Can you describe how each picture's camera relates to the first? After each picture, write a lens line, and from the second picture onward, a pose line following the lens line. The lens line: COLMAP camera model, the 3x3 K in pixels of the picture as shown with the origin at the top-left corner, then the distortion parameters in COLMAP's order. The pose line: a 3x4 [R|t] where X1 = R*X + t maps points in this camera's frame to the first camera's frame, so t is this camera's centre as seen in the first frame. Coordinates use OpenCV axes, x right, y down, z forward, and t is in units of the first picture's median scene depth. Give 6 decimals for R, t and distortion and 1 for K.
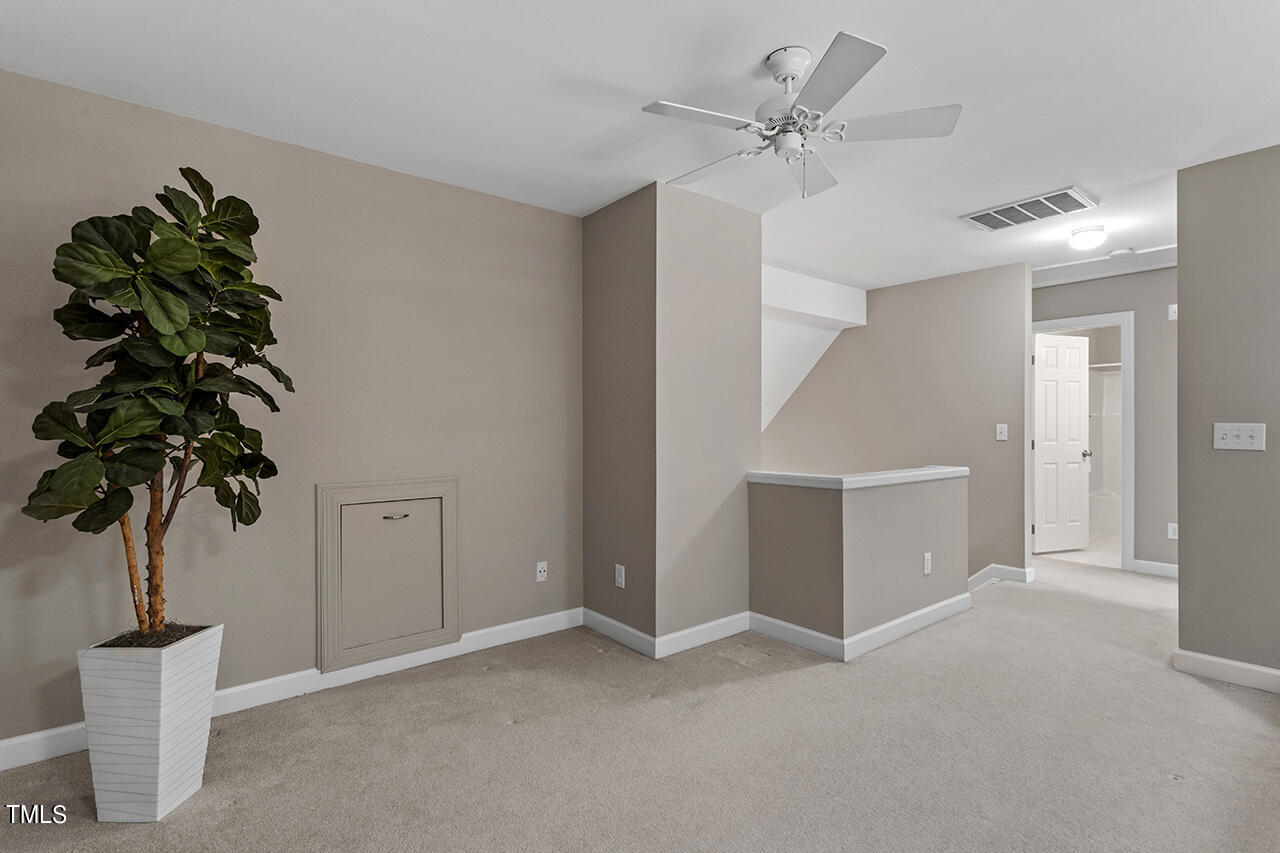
lens RADIAL K [[625.2, 0, 640.7], [0, 625.2, 421.1], [0, 0, 1]] dist [-0.001179, -0.000246]
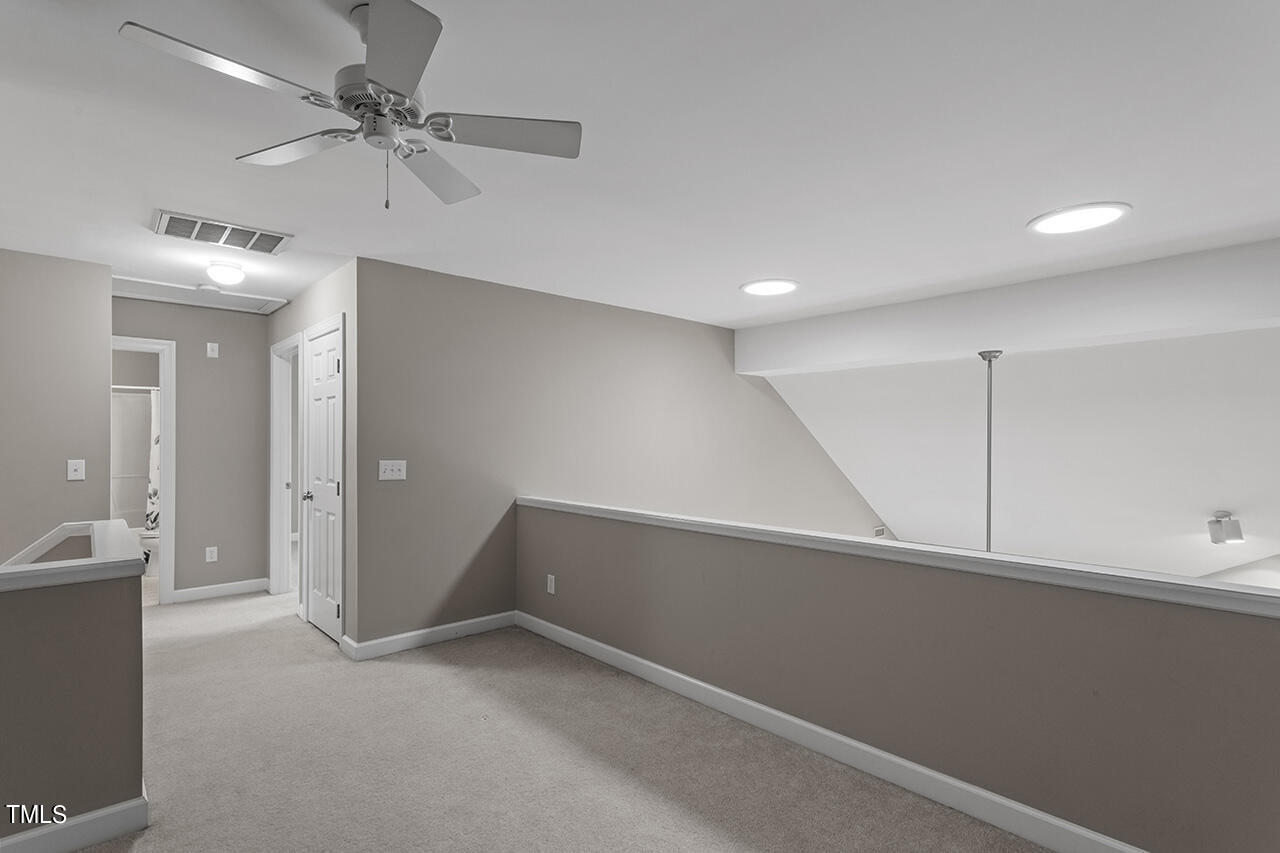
lens RADIAL K [[619.7, 0, 639.1], [0, 619.7, 433.7], [0, 0, 1]] dist [-0.000798, -0.000265]
pose [[-0.074277, 0.008175, 0.997204, -0.400394], [-0.012622, 0.999879, -0.009137, -0.046163], [-0.997158, -0.013265, -0.074165, 0.530373]]
